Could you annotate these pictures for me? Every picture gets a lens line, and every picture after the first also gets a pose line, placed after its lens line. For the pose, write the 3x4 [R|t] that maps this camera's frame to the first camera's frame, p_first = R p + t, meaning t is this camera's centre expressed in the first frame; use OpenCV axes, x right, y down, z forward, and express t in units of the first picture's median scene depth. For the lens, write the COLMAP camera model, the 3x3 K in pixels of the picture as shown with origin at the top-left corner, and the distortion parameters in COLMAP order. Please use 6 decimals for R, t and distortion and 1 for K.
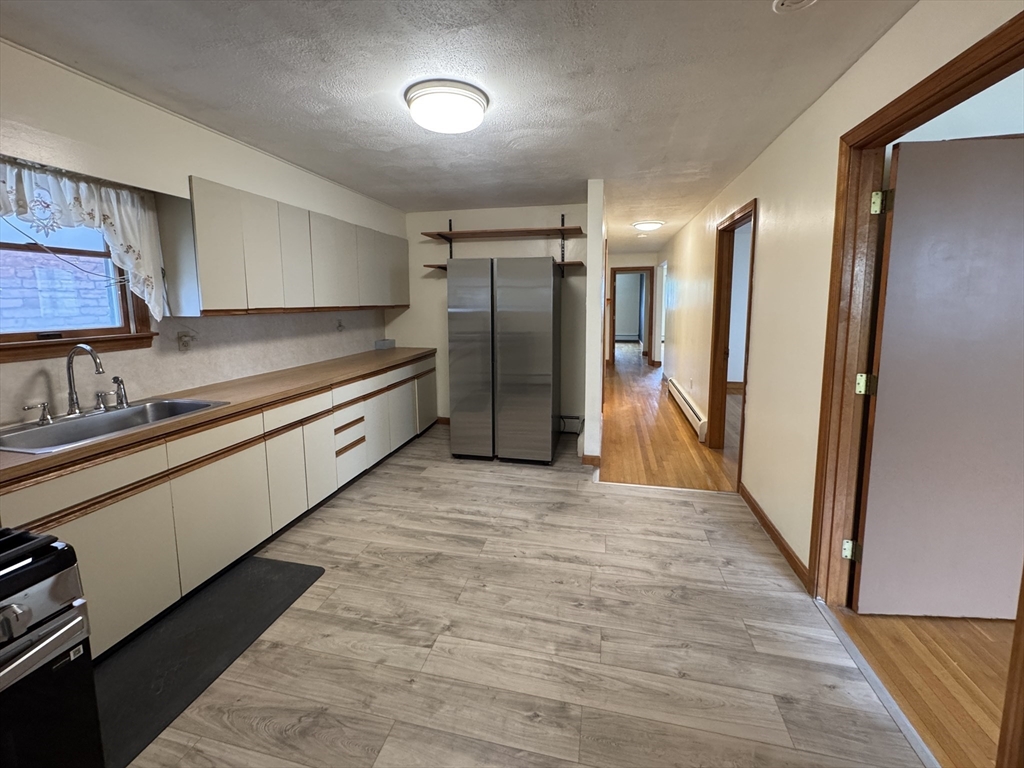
lens RADIAL K [[419.2, 0, 513.6], [0, 419.2, 349.0], [0, 0, 1]] dist [-0.003203, 0.000501]
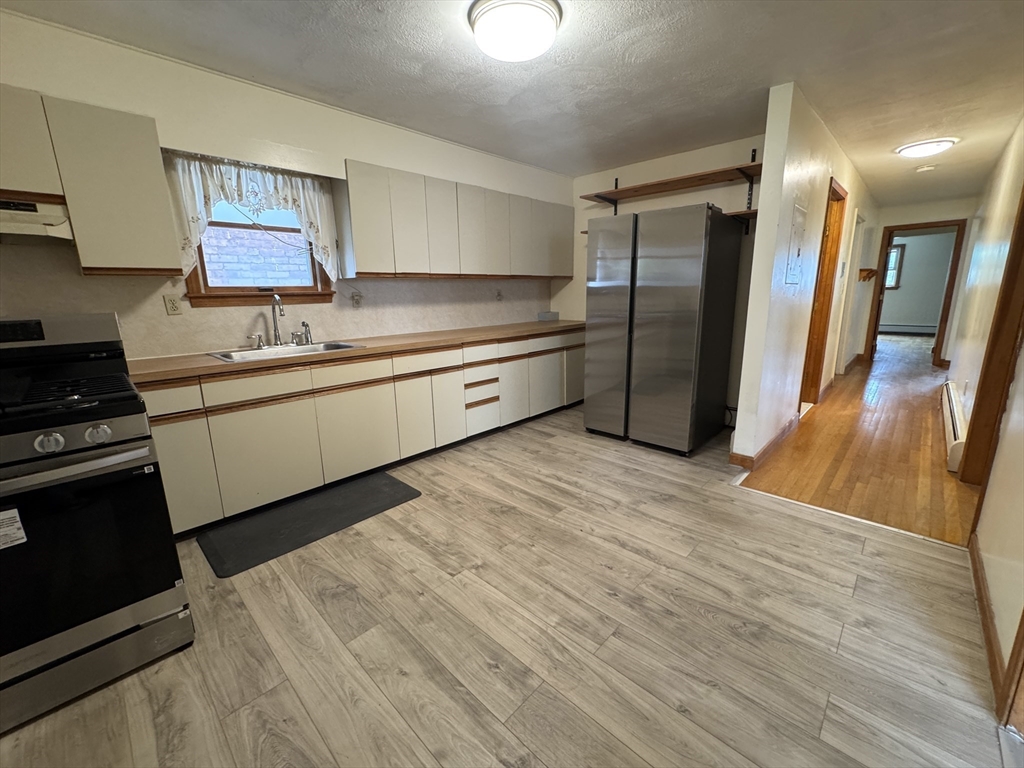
lens RADIAL K [[419.2, 0, 513.7], [0, 419.2, 383.3], [0, 0, 1]] dist [-0.003203, 0.000501]
pose [[0.857759, 0.102394, -0.503751, 0.326009], [-0.045957, 0.991312, 0.123244, 0.061109], [0.511994, -0.082563, 0.855012, 0.150547]]
